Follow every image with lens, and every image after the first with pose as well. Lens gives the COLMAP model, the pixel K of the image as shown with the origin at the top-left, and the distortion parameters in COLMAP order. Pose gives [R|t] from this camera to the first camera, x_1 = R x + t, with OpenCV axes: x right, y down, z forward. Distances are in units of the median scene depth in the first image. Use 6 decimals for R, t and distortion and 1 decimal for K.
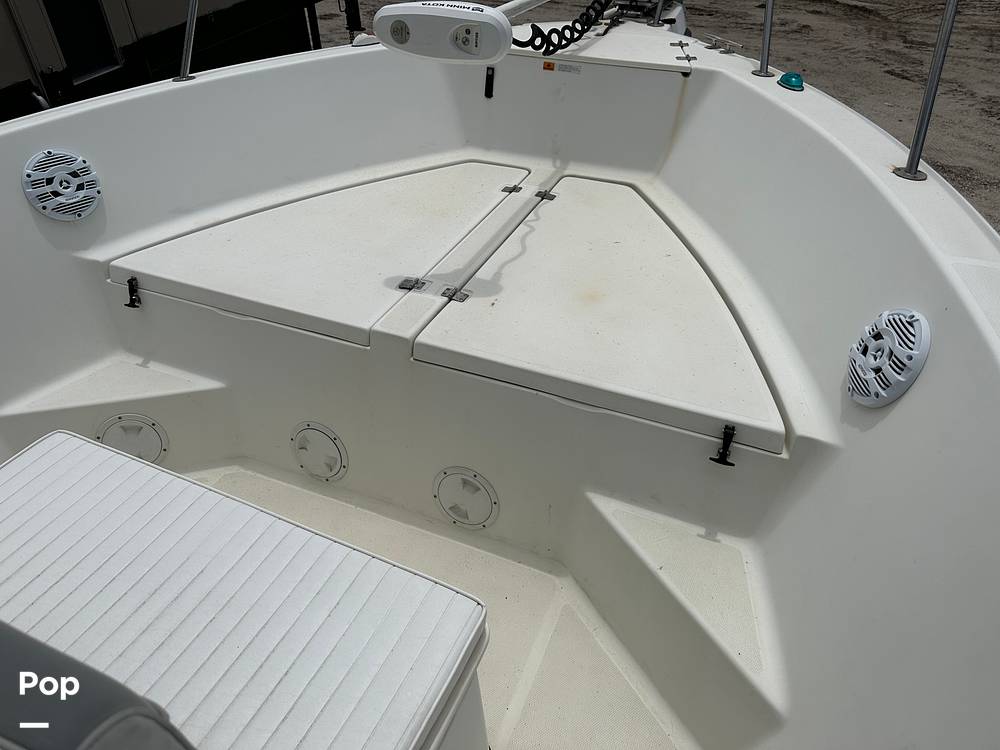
lens RADIAL K [[705.5, 0, 500.0], [0, 705.5, 375.0], [0, 0, 1]] dist [-0.010812, -0.008078]
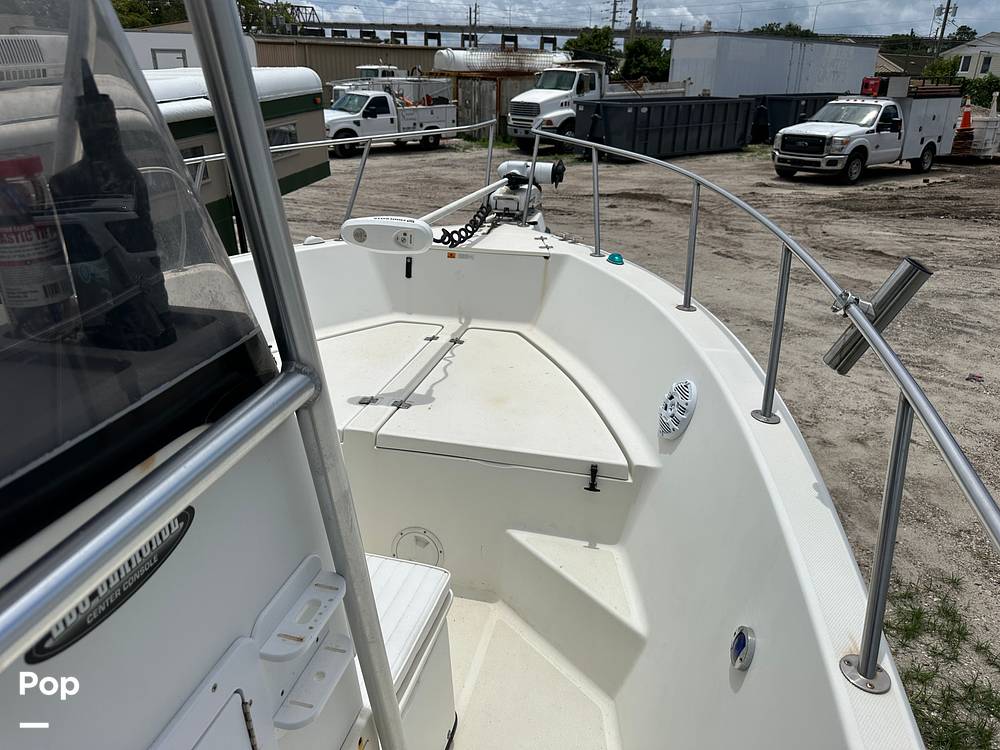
lens RADIAL K [[719.7, 0, 500.9], [0, 719.7, 357.2], [0, 0, 1]] dist [0.075383, -0.091365]
pose [[0.987002, -0.048342, 0.153264, -0.071098], [0.088635, 0.959269, -0.268231, 0.170428], [-0.134054, 0.278329, 0.951085, -0.366468]]
